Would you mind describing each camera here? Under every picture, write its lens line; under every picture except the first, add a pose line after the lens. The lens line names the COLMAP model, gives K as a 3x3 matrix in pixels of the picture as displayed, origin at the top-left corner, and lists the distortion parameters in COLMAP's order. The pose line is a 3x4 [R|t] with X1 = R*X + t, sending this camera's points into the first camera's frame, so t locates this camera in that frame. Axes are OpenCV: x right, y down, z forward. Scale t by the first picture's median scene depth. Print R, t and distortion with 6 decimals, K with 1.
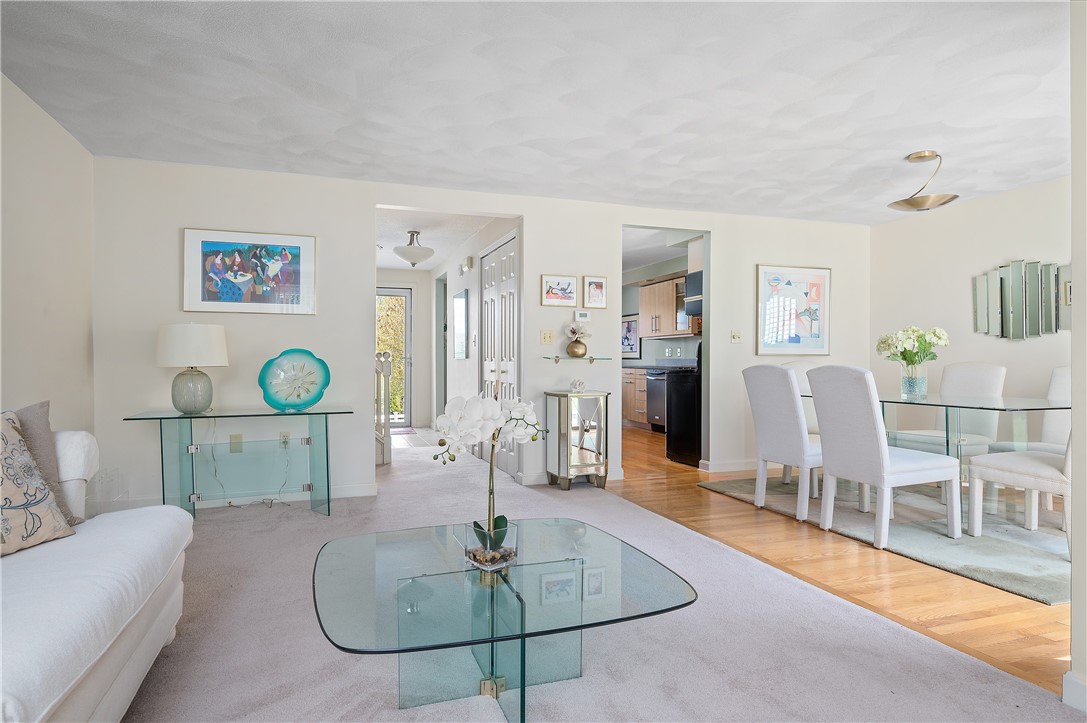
lens RADIAL K [[620.0, 0, 543.5], [0, 620.0, 361.5], [0, 0, 1]] dist [-0.000422, -0.000846]
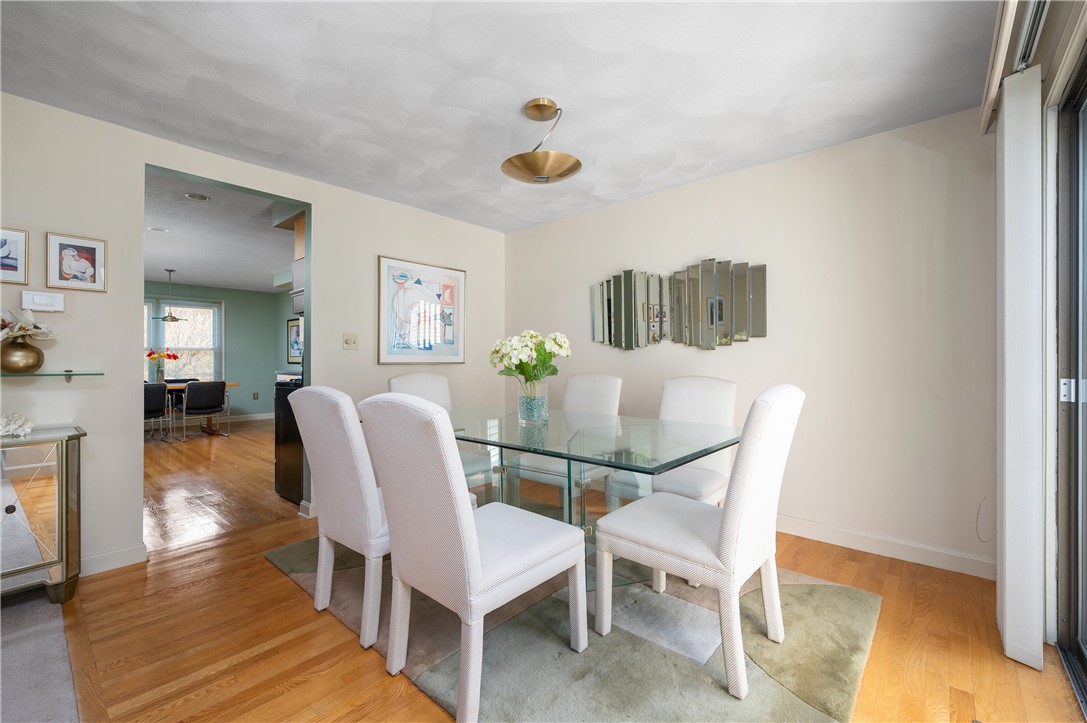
lens RADIAL K [[451.6, 0, 543.5], [0, 451.6, 361.5], [0, 0, 1]] dist [0.000129, -0.000126]
pose [[0.869222, -0.003109, 0.494412, 0.330671], [0.002791, 0.999995, 0.001381, -0.019499], [-0.494414, 0.000179, 0.869227, 0.504459]]
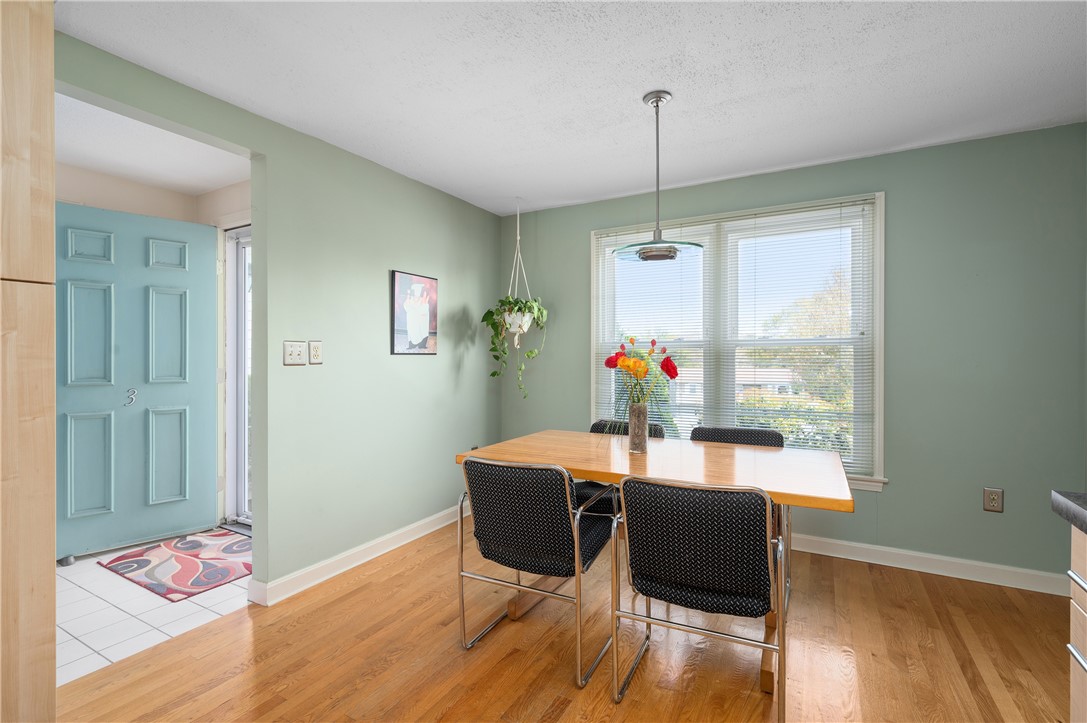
lens RADIAL K [[501.9, 0, 543.5], [0, 501.9, 361.5], [0, 0, 1]] dist [0.002040, 0.000359]
pose [[0.658331, 0.013219, -0.752612, 0.312442], [-0.006750, 0.999909, 0.011658, -0.051478], [0.752698, -0.002595, 0.658361, 2.041269]]
